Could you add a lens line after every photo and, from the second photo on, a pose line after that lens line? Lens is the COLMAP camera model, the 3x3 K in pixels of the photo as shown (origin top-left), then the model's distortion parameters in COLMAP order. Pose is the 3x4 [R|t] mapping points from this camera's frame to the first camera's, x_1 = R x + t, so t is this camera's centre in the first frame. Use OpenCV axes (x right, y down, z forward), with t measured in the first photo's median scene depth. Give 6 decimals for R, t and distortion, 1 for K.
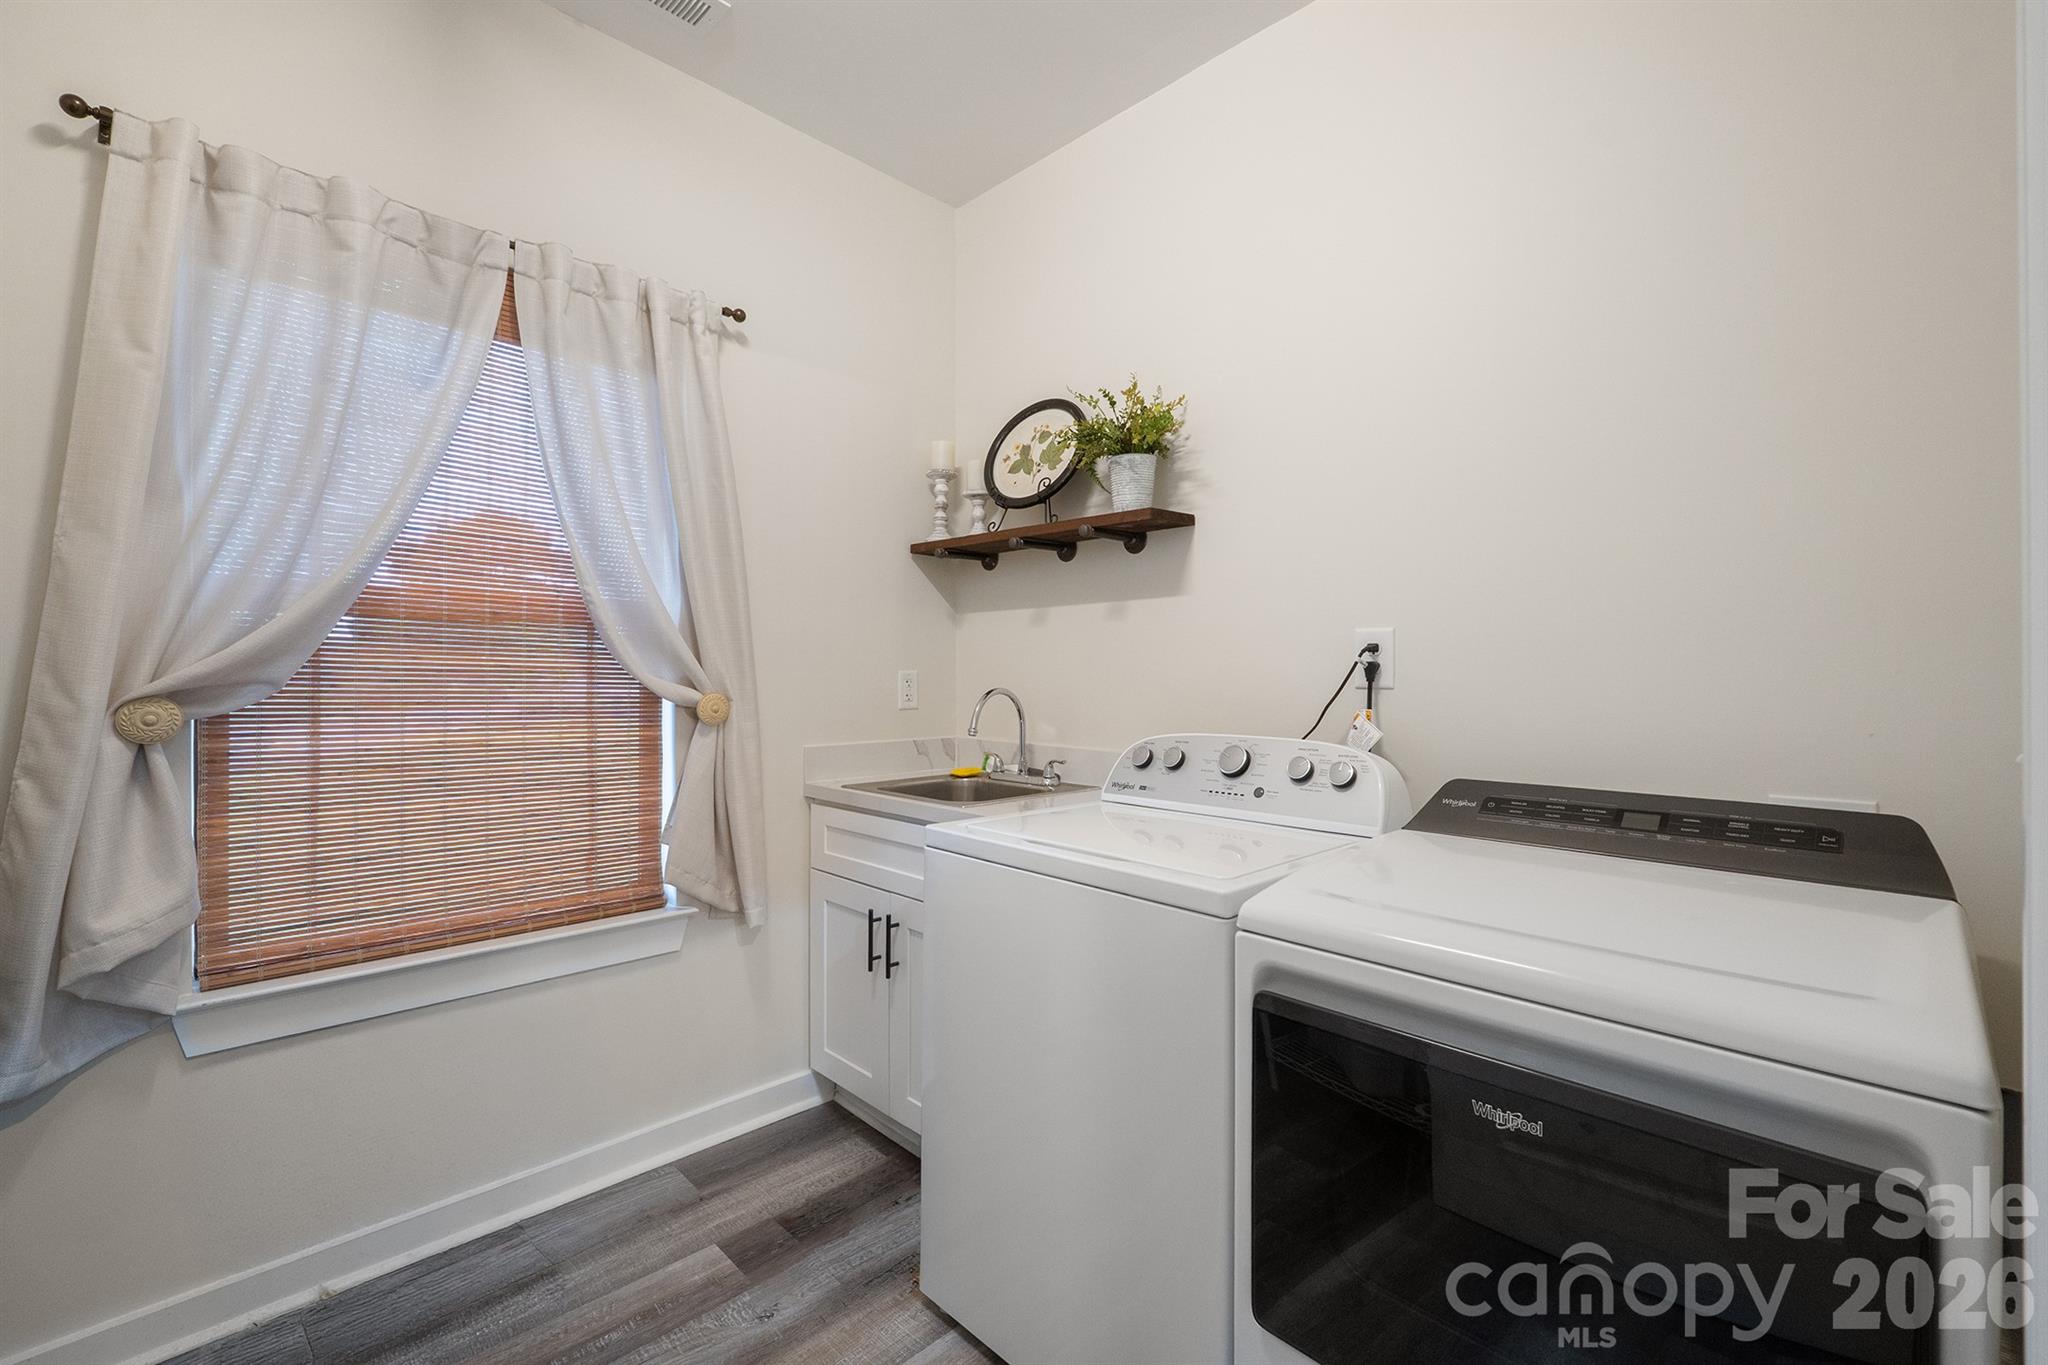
lens RADIAL K [[838.8, 0, 1024.0], [0, 838.8, 682.5], [0, 0, 1]] dist [-0.009424, -0.000142]
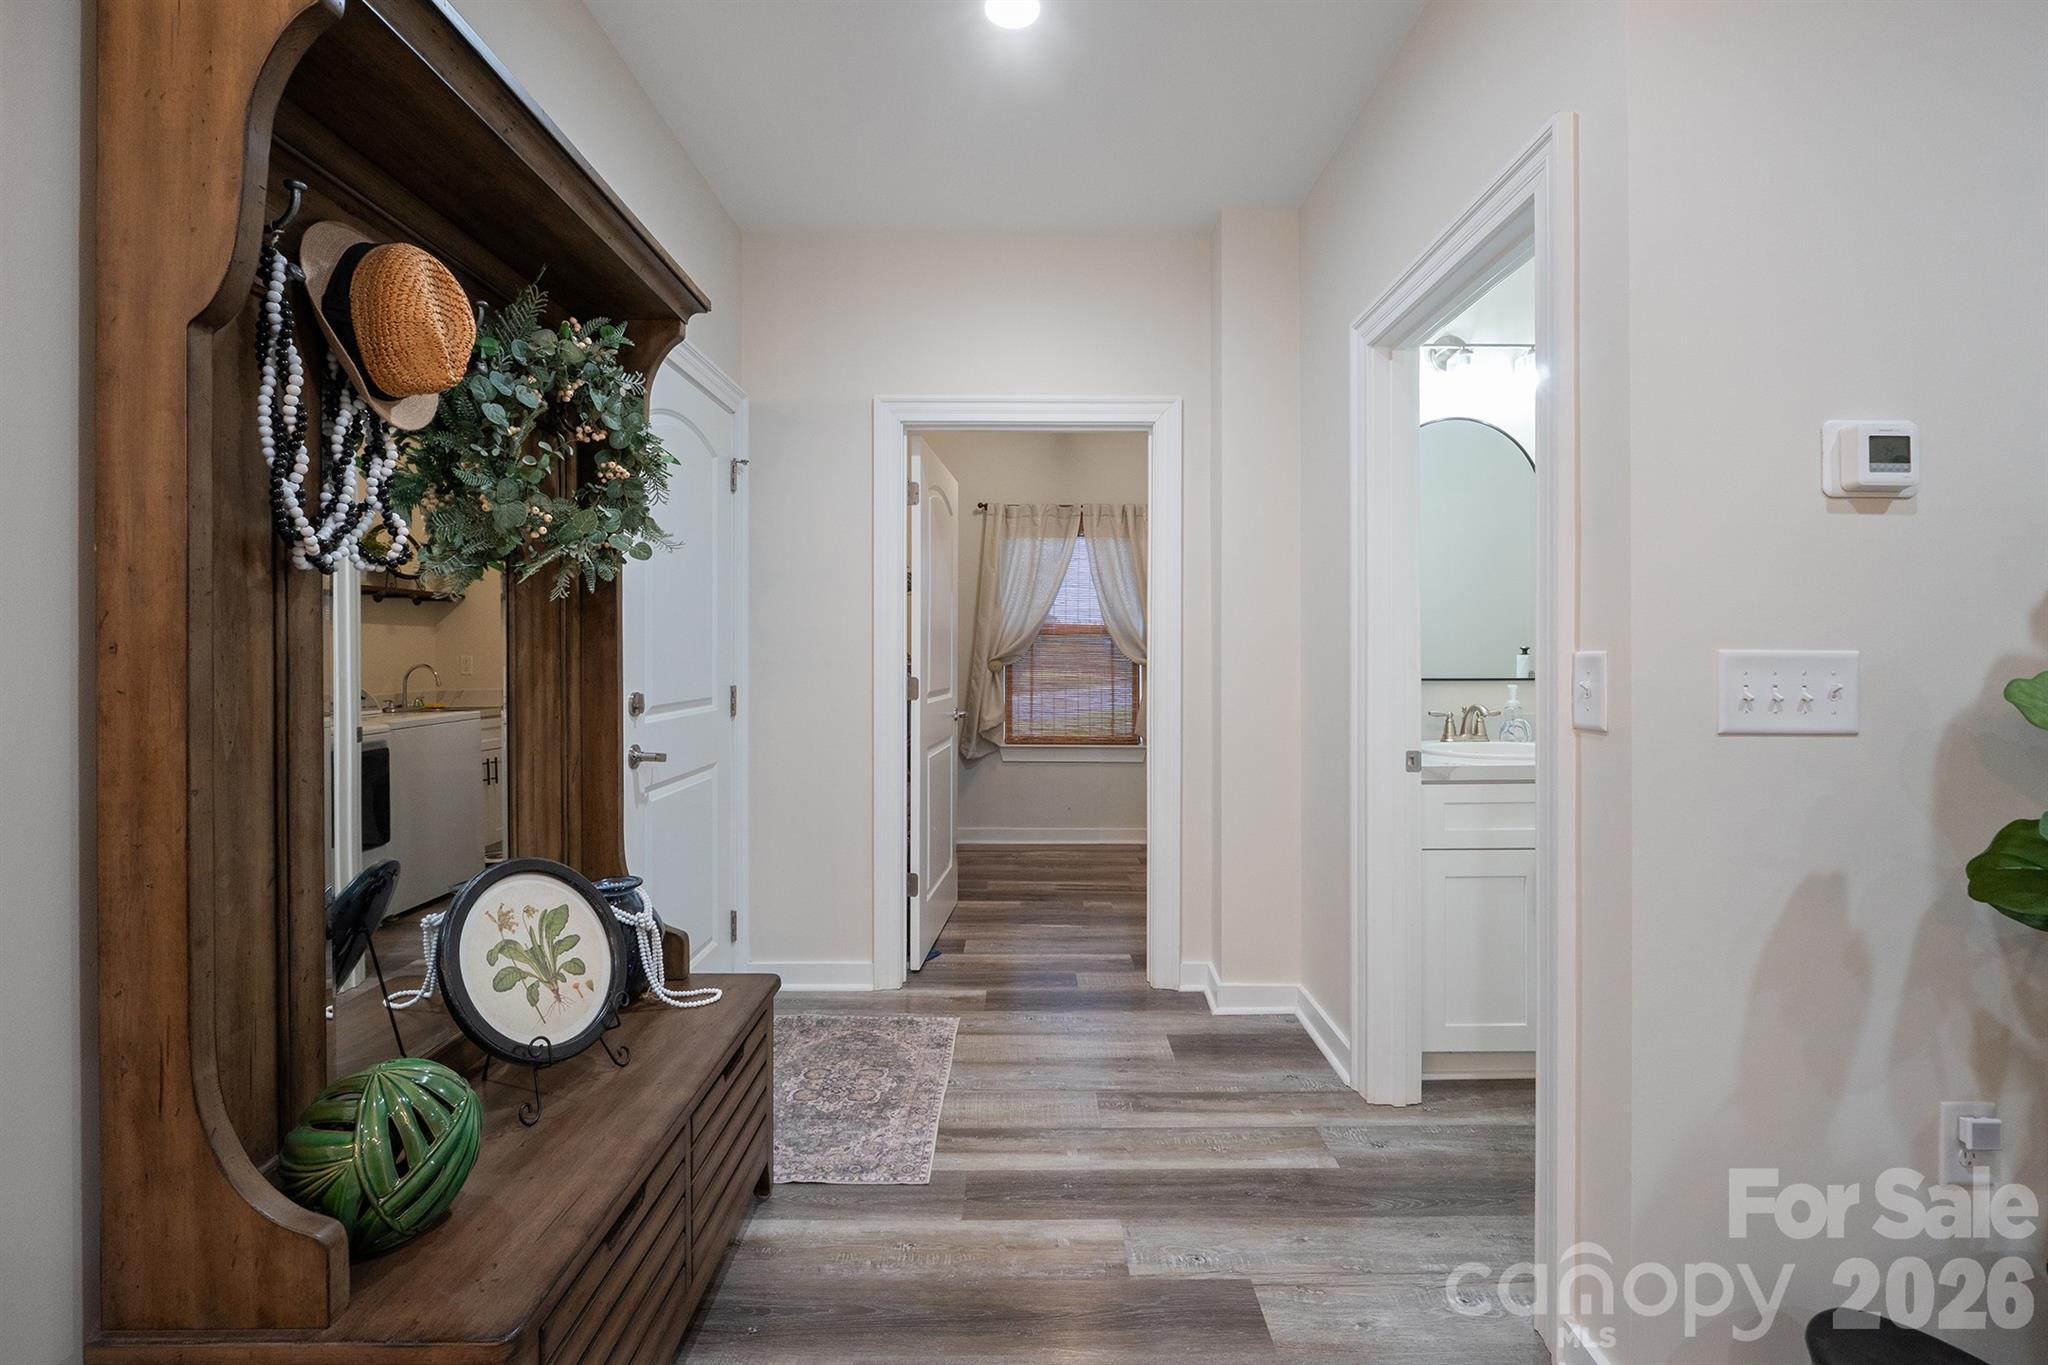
lens RADIAL K [[861.0, 0, 1039.5], [0, 861.0, 653.6], [0, 0, 1]] dist [-0.003551, -0.000569]
pose [[0.717424, -0.003900, -0.696625, 1.602331], [0.003516, 0.999992, -0.001977, -0.000553], [0.696628, -0.001031, 0.717432, -1.471794]]
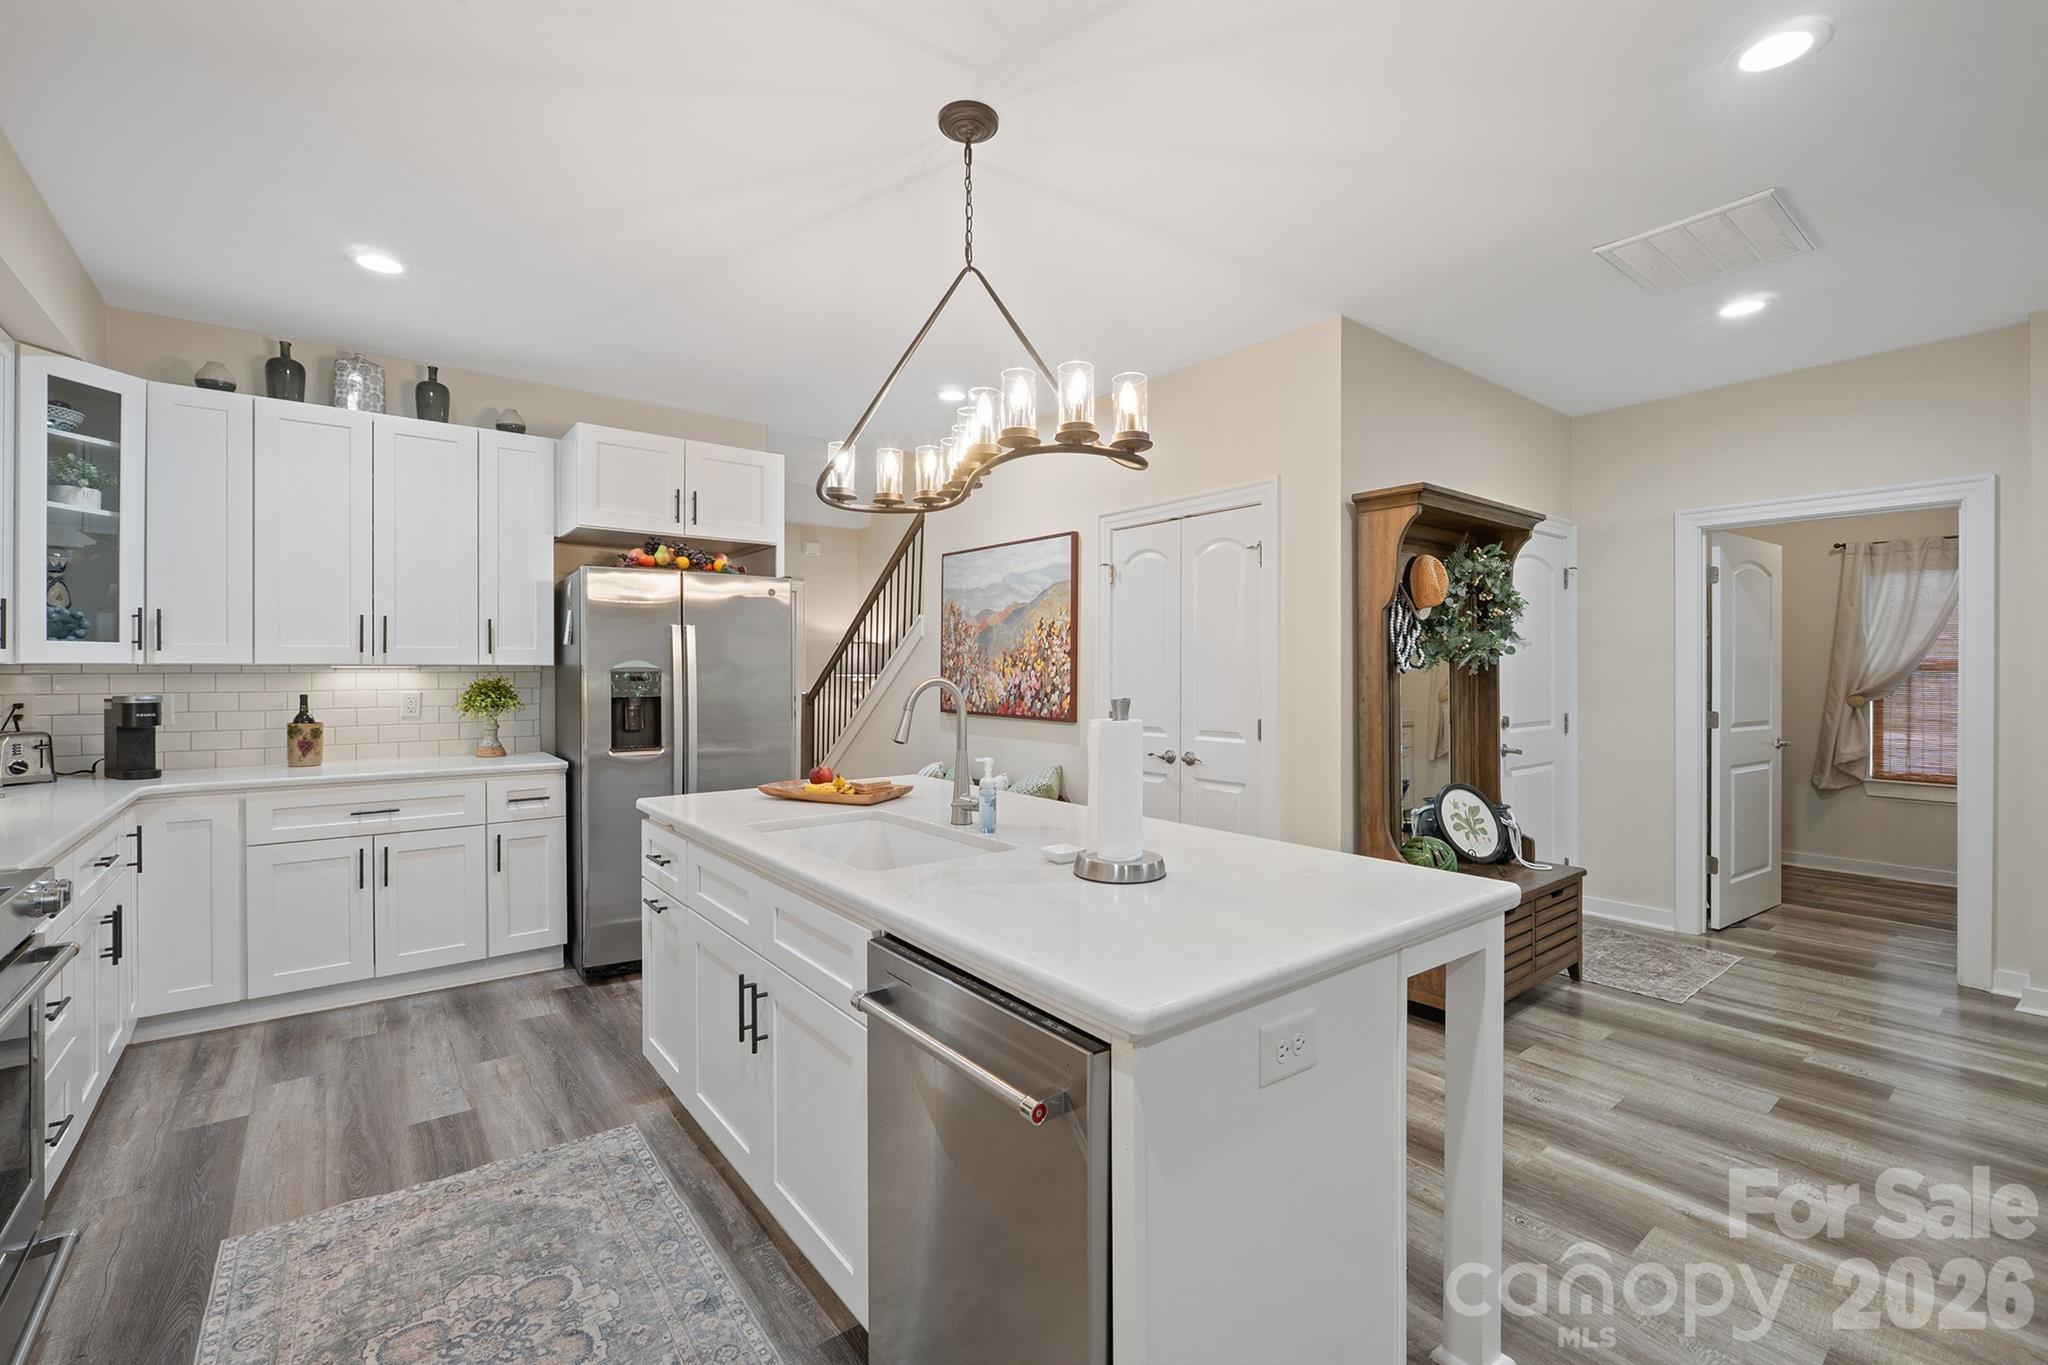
lens RADIAL K [[882.7, 0, 1026.8], [0, 882.7, 668.8], [0, 0, 1]] dist [-0.002241, -0.000735]
pose [[-0.115033, -0.007156, -0.993336, 3.072621], [0.002619, 0.999968, -0.007507, -0.073480], [0.993358, -0.003465, -0.115011, -2.095783]]
